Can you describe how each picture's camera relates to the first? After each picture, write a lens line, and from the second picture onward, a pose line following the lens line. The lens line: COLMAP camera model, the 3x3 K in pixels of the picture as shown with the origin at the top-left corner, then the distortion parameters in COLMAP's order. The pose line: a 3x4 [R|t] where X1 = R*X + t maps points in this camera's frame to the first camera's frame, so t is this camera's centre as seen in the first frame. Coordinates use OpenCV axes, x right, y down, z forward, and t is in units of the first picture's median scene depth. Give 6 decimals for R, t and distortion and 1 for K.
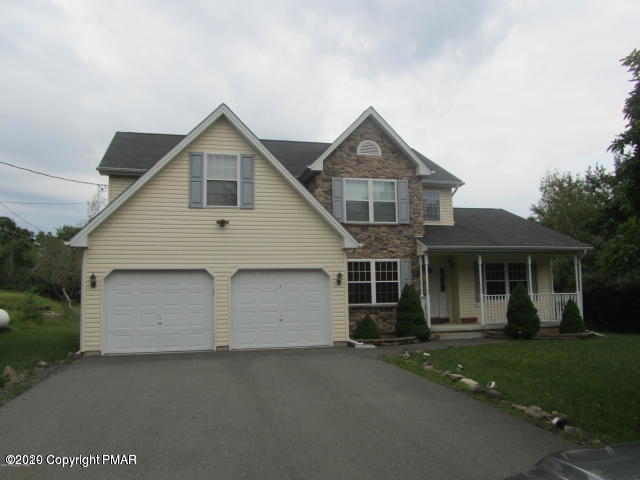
lens RADIAL K [[524.6, 0, 320.5], [0, 524.6, 240.8], [0, 0, 1]] dist [-0.049700, 0.017869]
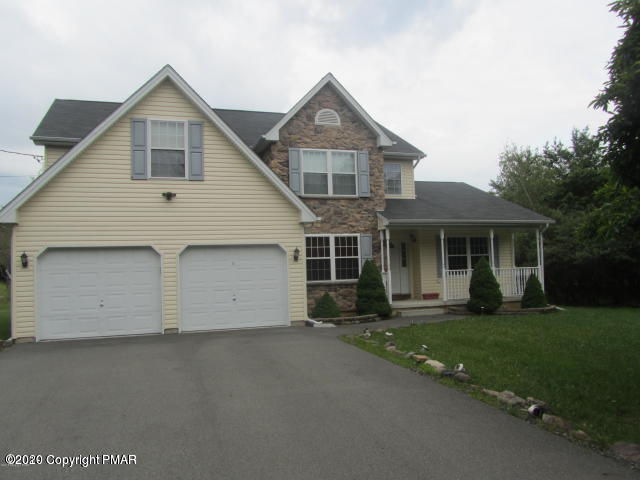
lens RADIAL K [[524.6, 0, 321.1], [0, 524.6, 245.2], [0, 0, 1]] dist [-0.049700, 0.017869]
pose [[0.997082, -0.009868, 0.075699, 0.007706], [0.005880, 0.998592, 0.052721, 0.004834], [-0.076113, -0.052122, 0.995736, 0.051321]]
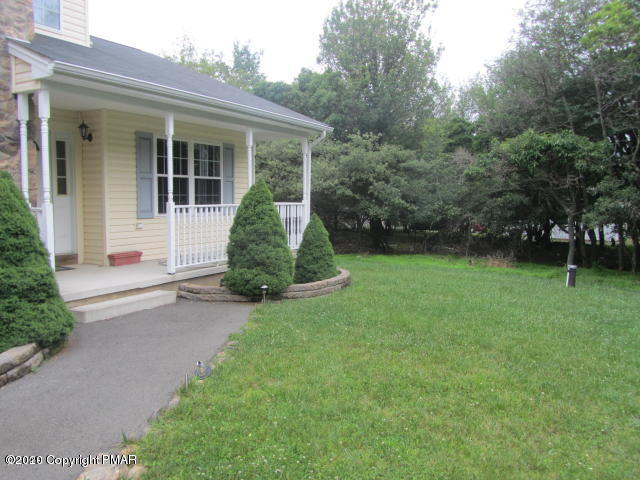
lens RADIAL K [[524.6, 0, 320.9], [0, 524.6, 240.1], [0, 0, 1]] dist [-0.049700, 0.017869]
pose [[0.690102, -0.040820, 0.722560, 0.077467], [-0.091366, 0.985506, 0.142936, 0.060355], [-0.717921, -0.164658, 0.676370, 0.629433]]
